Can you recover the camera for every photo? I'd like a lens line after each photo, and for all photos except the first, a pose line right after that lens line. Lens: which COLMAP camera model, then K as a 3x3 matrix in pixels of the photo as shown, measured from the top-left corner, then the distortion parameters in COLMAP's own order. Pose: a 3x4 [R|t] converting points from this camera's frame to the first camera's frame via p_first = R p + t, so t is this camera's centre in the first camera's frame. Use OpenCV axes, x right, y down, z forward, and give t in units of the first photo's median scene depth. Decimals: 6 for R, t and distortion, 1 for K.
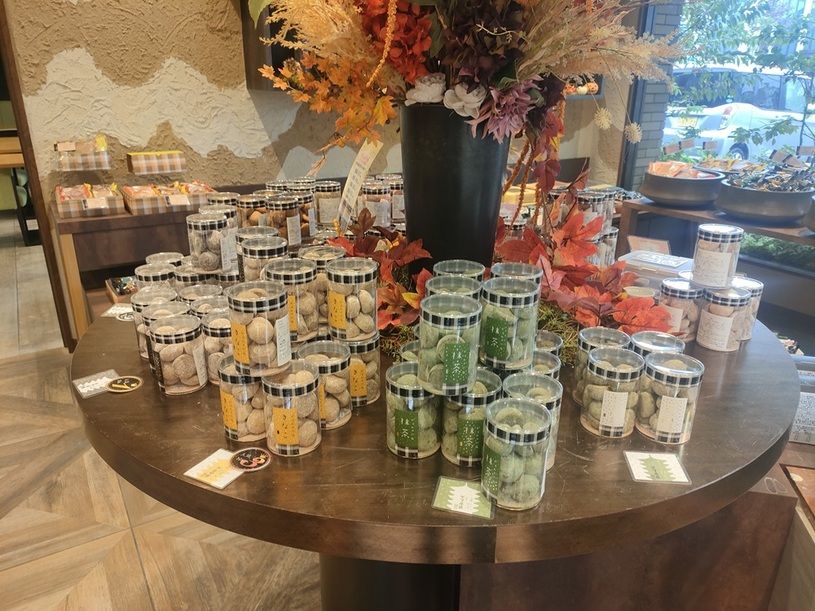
lens RADIAL K [[603.8, 0, 410.2], [0, 603.8, 305.5], [0, 0, 1]] dist [0.007396, 0.000807]
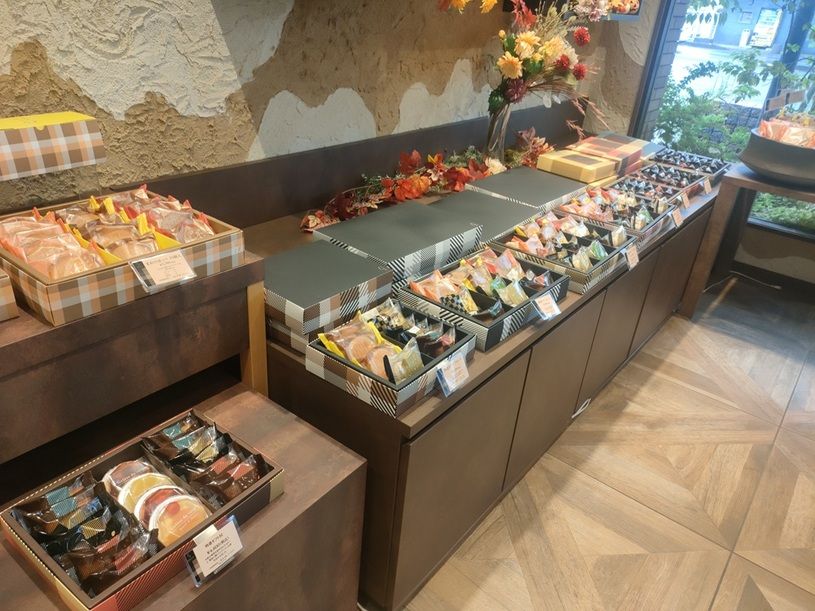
lens RADIAL K [[603.8, 0, 403.7], [0, 603.8, 306.6], [0, 0, 1]] dist [0.007396, 0.000807]
pose [[0.939956, -0.099703, 0.326409, -0.301160], [0.048310, 0.985617, 0.161944, -0.168088], [-0.337860, -0.136452, 0.931253, 0.469473]]
